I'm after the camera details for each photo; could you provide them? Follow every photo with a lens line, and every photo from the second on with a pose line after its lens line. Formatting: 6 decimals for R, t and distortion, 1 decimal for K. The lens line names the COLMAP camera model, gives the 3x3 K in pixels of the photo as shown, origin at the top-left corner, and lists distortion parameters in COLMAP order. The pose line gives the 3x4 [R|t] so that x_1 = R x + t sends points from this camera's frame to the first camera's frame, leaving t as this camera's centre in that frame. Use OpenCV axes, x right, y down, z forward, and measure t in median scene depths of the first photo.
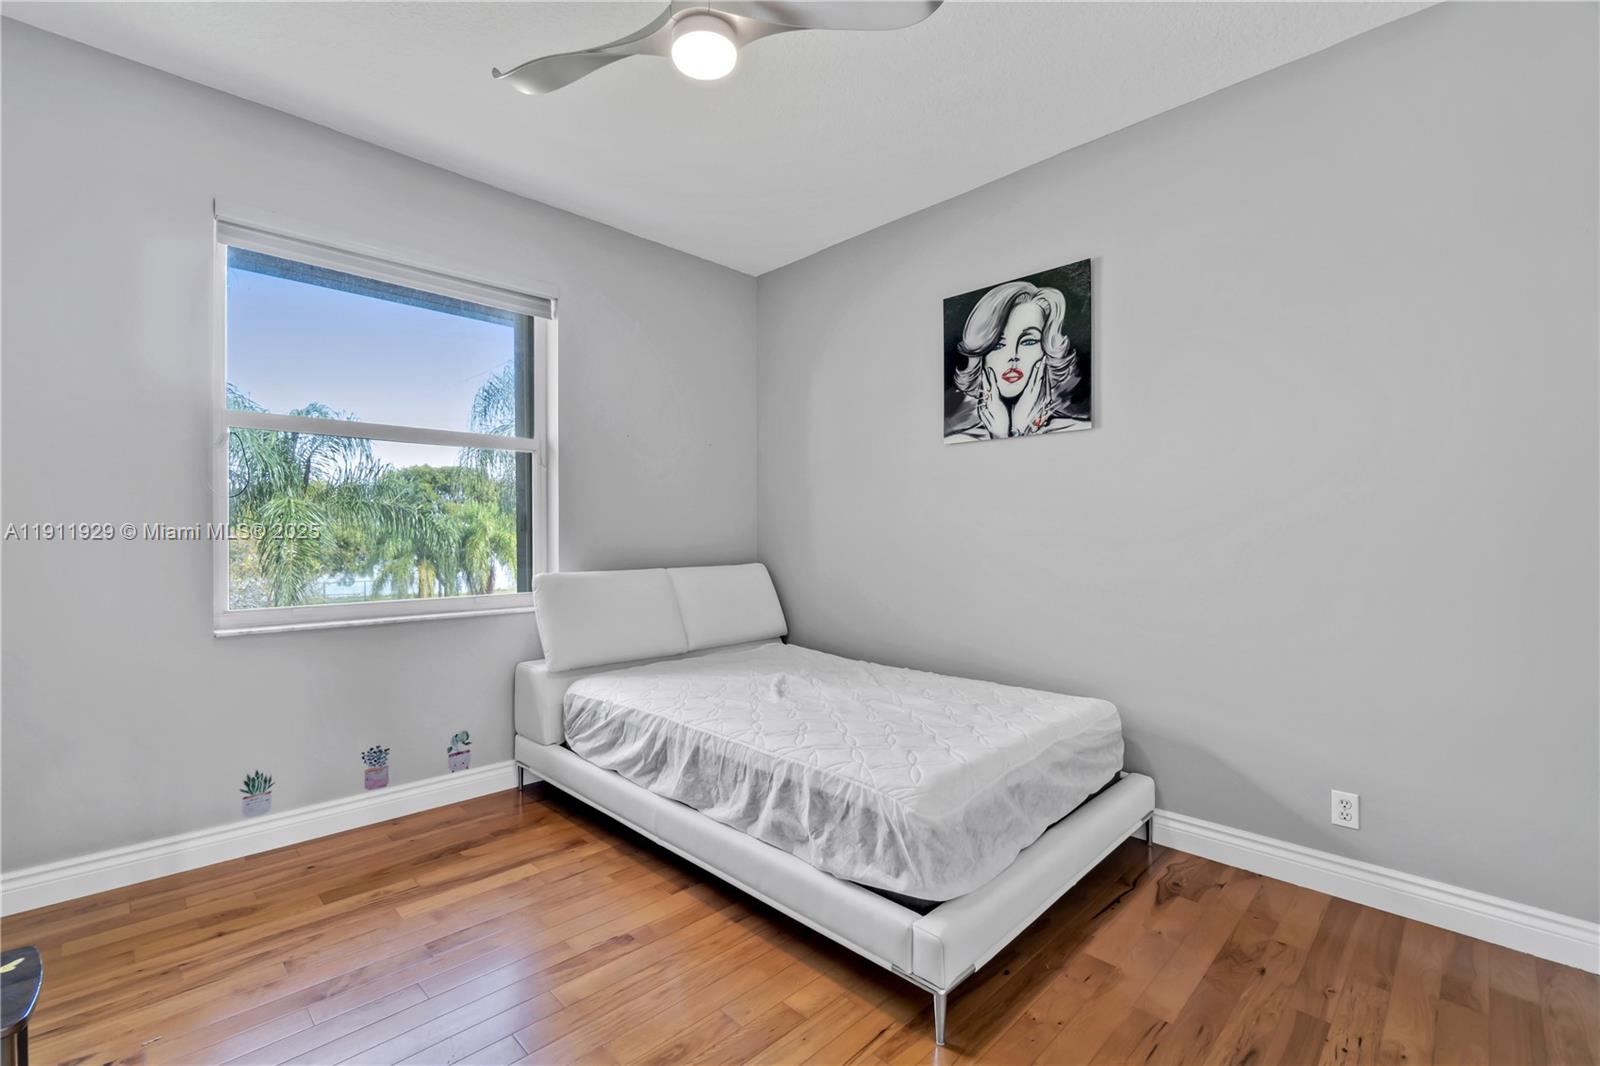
lens RADIAL K [[701.4, 0, 788.4], [0, 701.4, 535.2], [0, 0, 1]] dist [-0.003169, 0.001178]
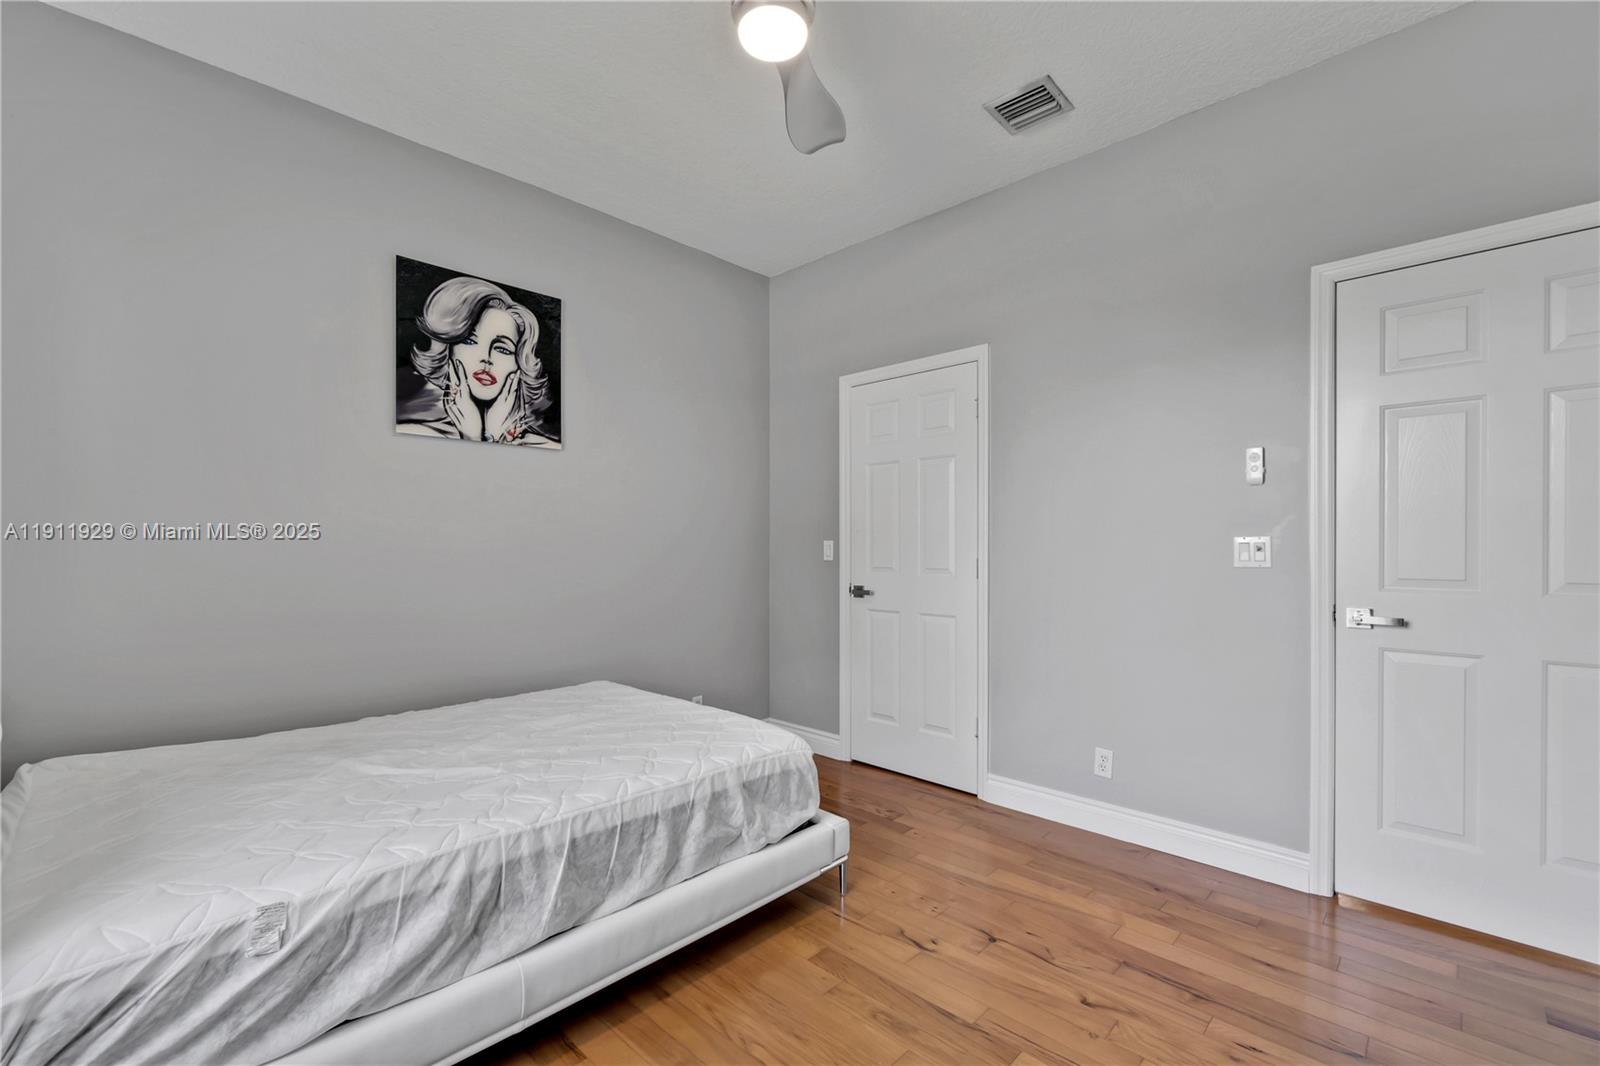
lens RADIAL K [[701.4, 0, 788.2], [0, 701.4, 539.6], [0, 0, 1]] dist [-0.003169, 0.001178]
pose [[-0.027842, 0.005535, 0.999597, -0.675271], [0.000609, 0.999985, -0.005521, -0.000347], [-0.999612, 0.000455, -0.027845, 0.632548]]
